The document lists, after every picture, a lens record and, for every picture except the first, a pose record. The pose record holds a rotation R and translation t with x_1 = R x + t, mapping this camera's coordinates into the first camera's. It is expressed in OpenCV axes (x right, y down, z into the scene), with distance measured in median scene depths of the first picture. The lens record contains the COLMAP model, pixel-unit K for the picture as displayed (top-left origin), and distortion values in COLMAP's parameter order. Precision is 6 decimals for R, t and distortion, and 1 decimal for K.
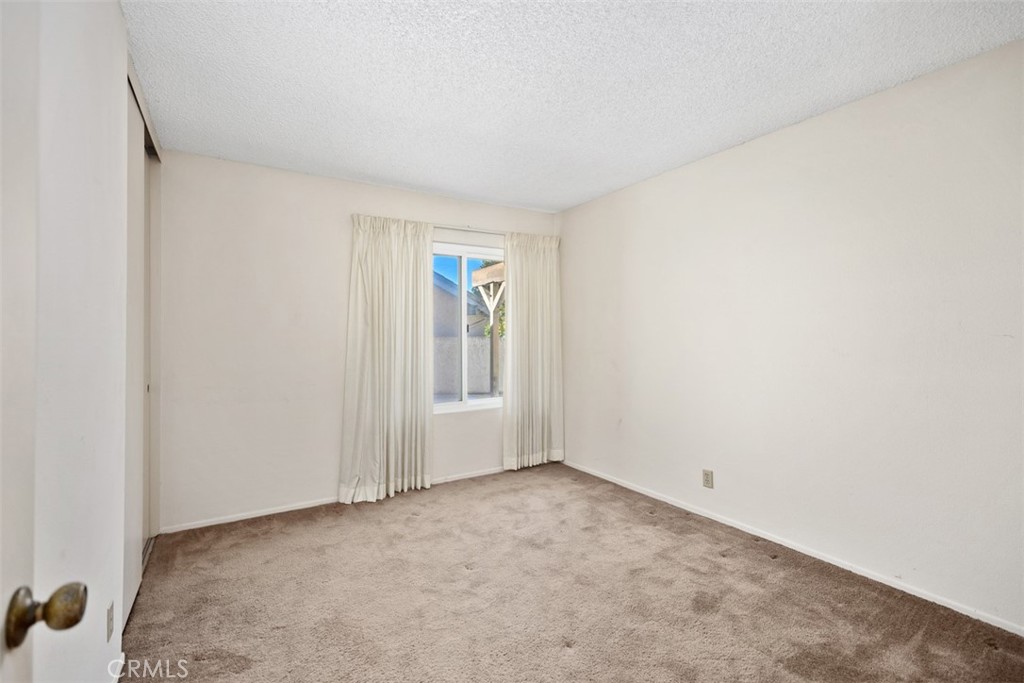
lens RADIAL K [[459.6, 0, 511.2], [0, 459.6, 336.8], [0, 0, 1]] dist [0.001221, 0.000077]
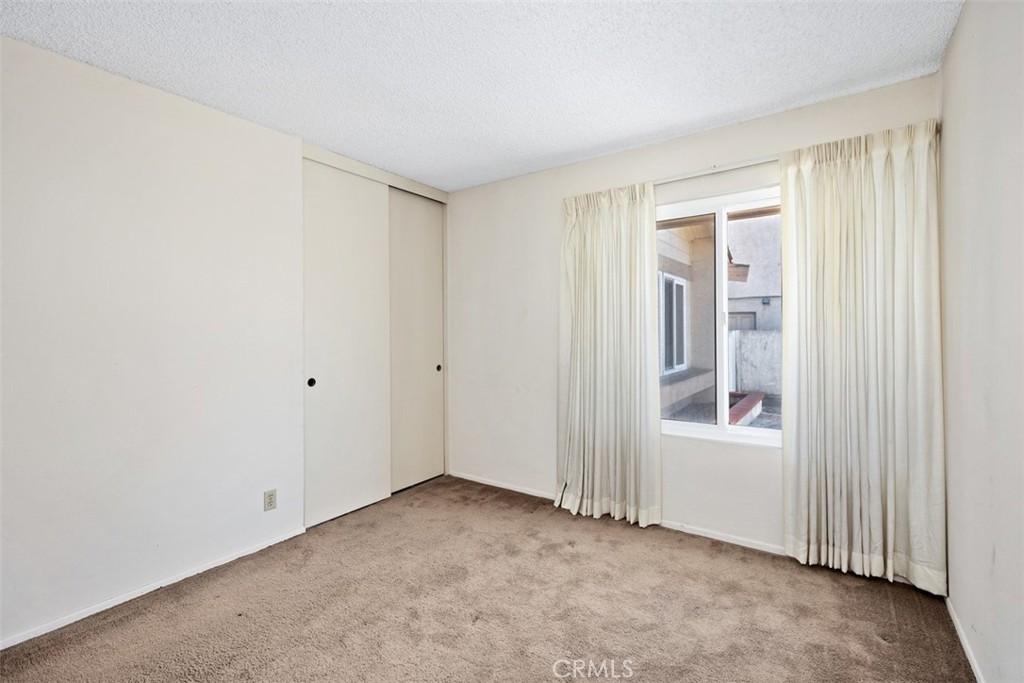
lens RADIAL K [[462.3, 0, 513.1], [0, 462.3, 332.4], [0, 0, 1]] dist [0.002123, -0.000215]
pose [[0.388761, 0.009660, -0.921288, 0.464332], [0.005970, 0.999898, 0.013003, -0.010260], [0.921319, -0.010555, 0.388663, 0.515370]]
